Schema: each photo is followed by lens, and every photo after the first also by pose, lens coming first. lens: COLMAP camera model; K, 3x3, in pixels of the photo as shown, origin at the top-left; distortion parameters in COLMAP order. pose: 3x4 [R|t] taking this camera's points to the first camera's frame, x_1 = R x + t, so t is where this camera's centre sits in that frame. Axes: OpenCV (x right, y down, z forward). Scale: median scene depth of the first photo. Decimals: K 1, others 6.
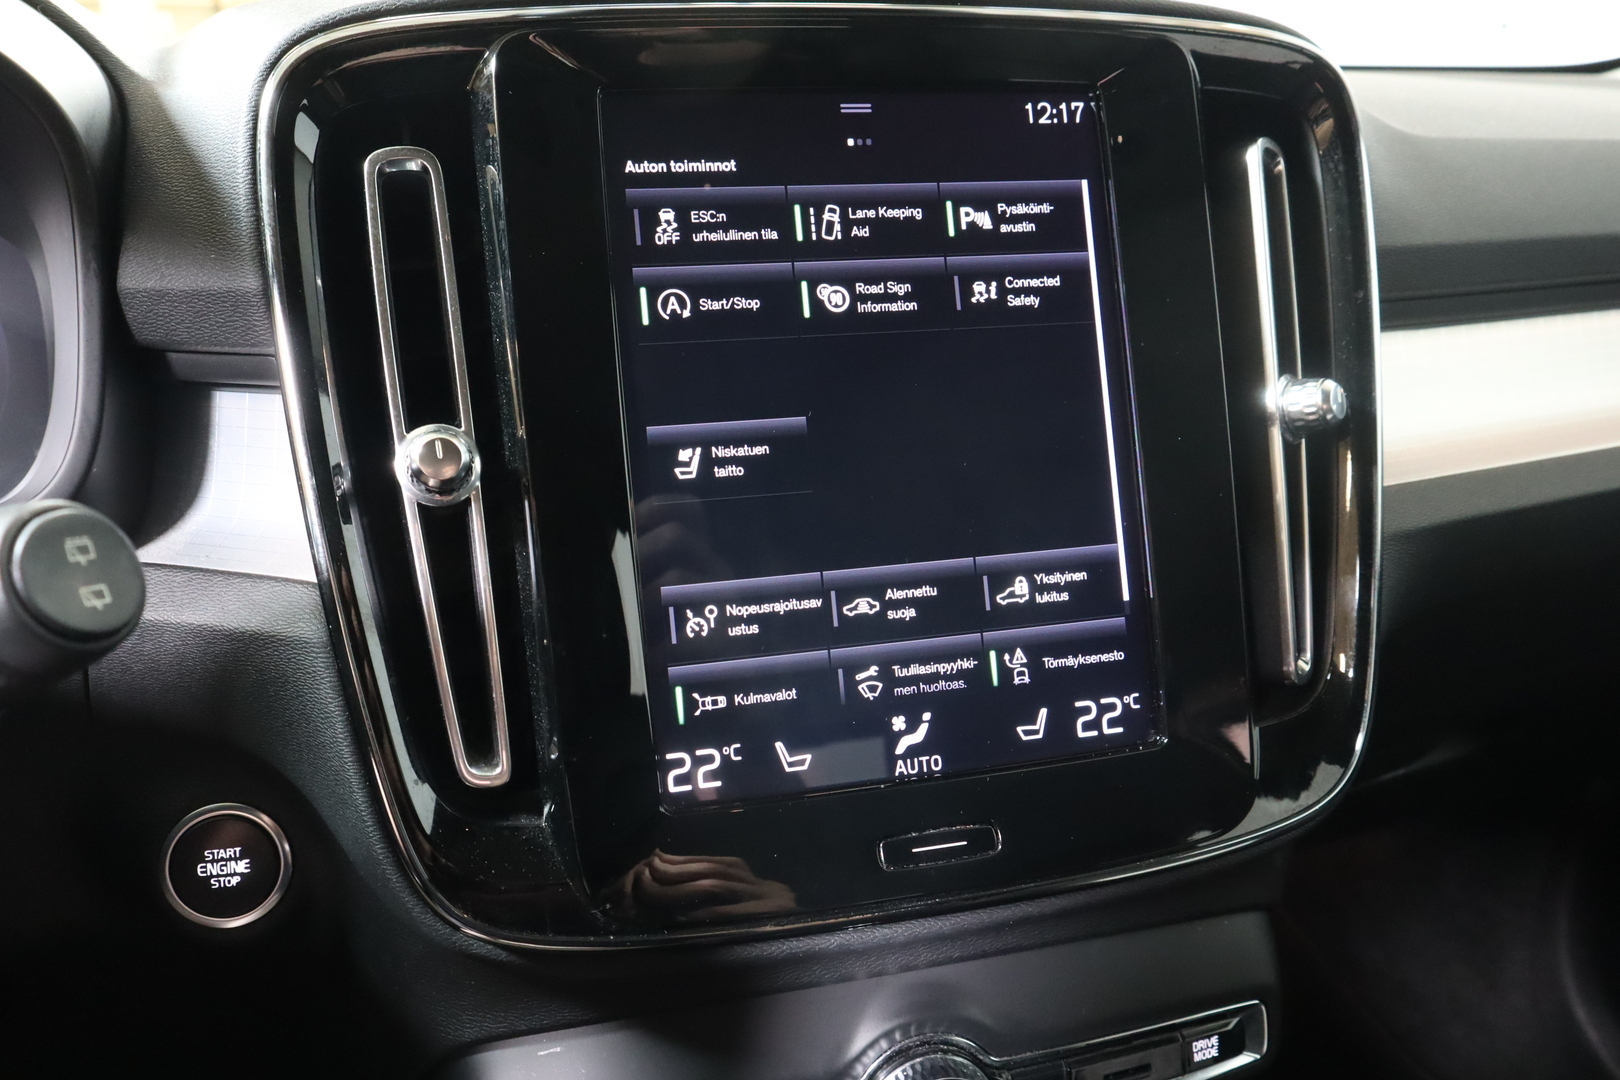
lens RADIAL K [[1111.5, 0, 810.0], [0, 1111.5, 540.0], [0, 0, 1]] dist [-0.006882, -0.003700]
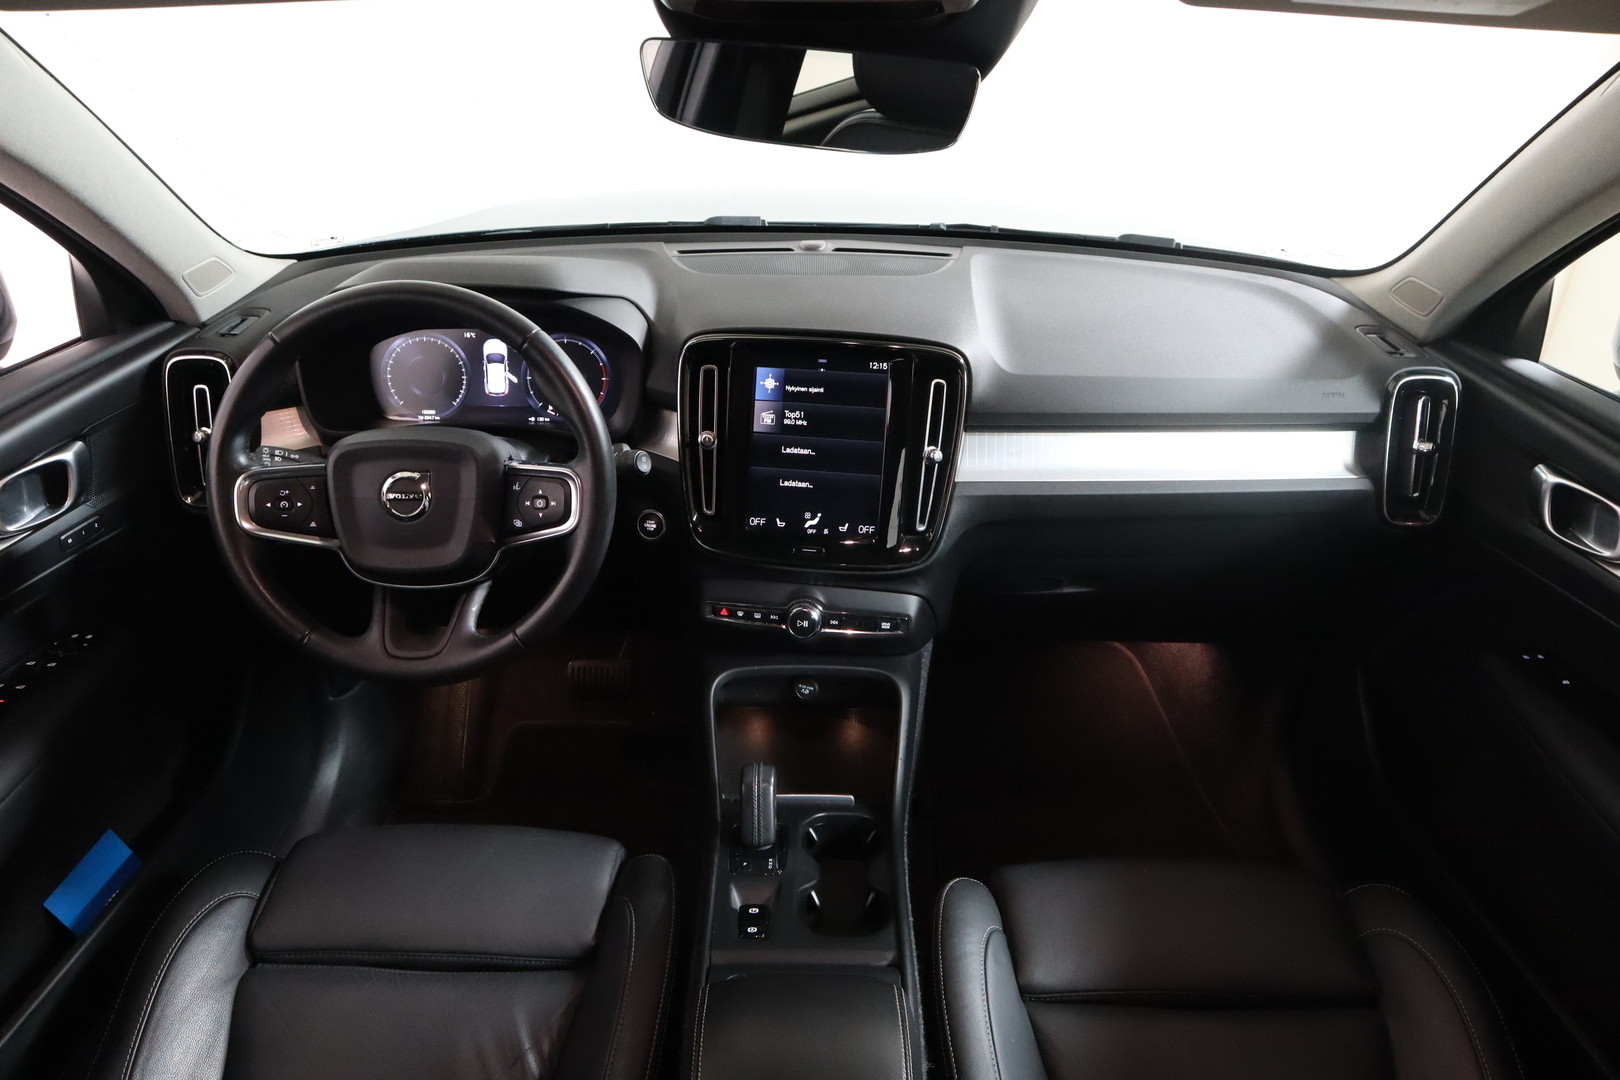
lens RADIAL K [[1112.2, 0, 810.0], [0, 1112.2, 540.0], [0, 0, 1]] dist [-0.005670, -0.001013]
pose [[0.937454, 0.186988, -0.293624, 1.235238], [-0.139942, 0.974759, 0.173959, -0.446768], [0.318741, -0.121988, 0.939959, -2.673936]]
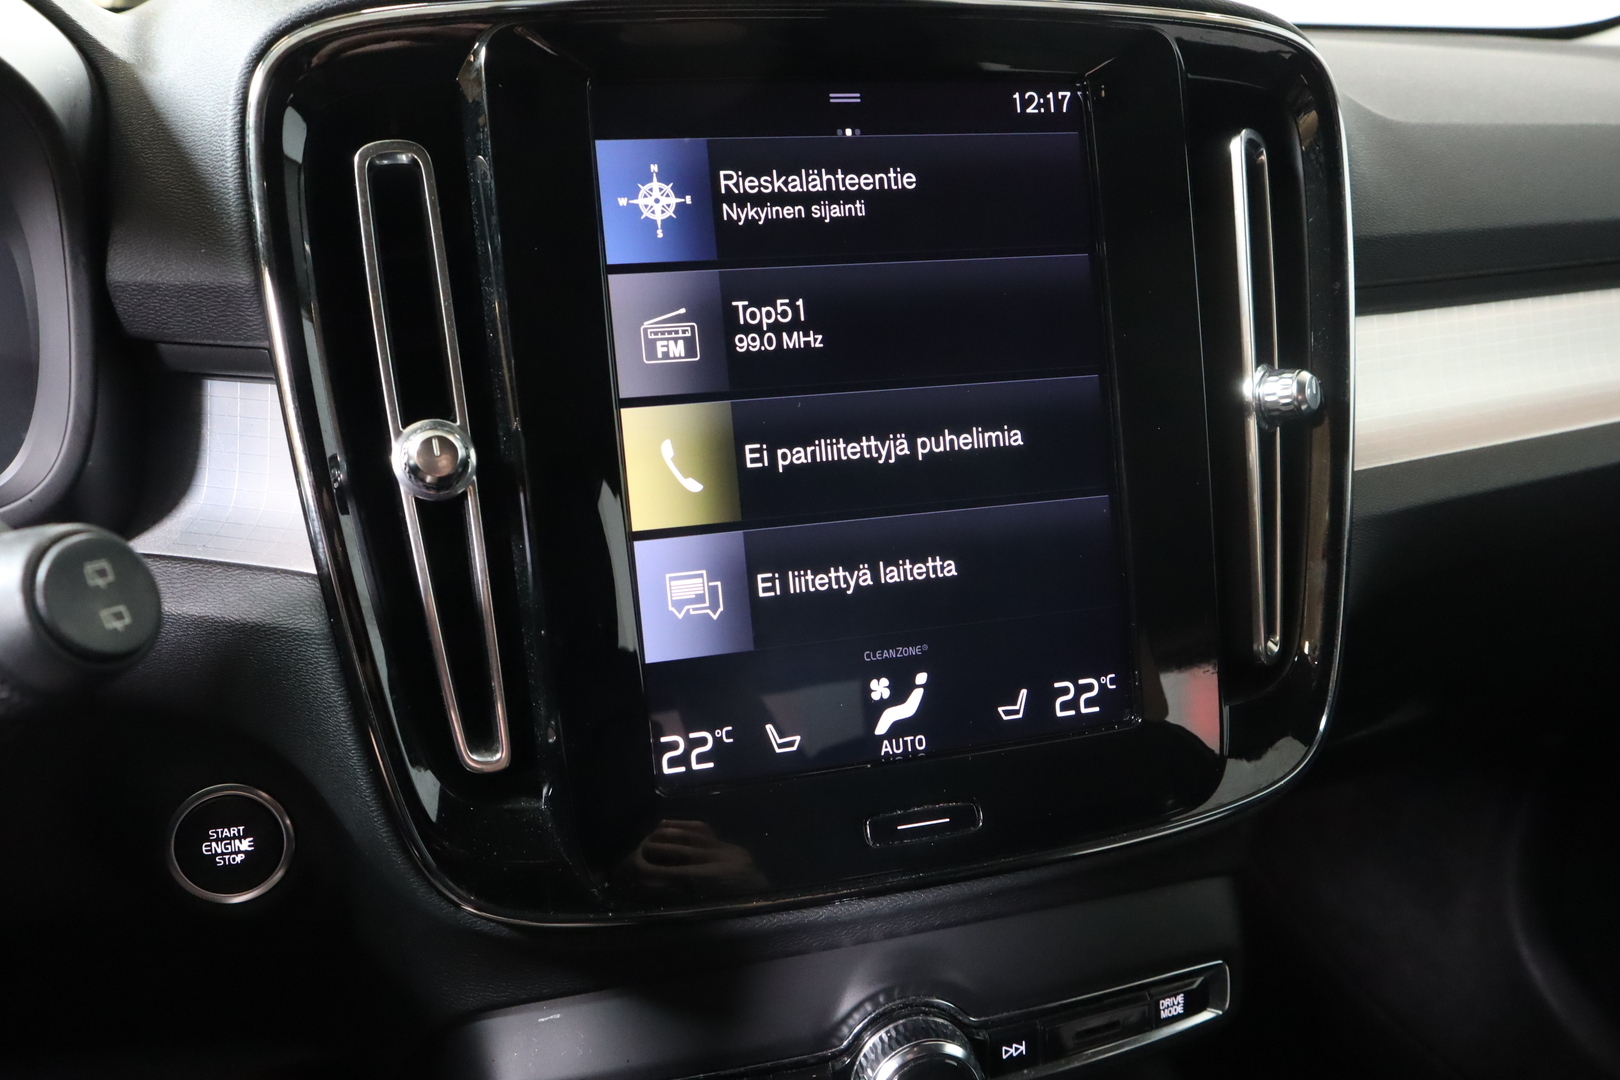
lens RADIAL K [[1112.2, 0, 810.0], [0, 1112.2, 540.0], [0, 0, 1]] dist [-0.005670, -0.001013]
pose [[0.999709, 0.000010, 0.024132, -0.014639], [-0.001408, 0.998319, 0.057935, -0.048649], [-0.024091, -0.057952, 0.998029, -0.024062]]
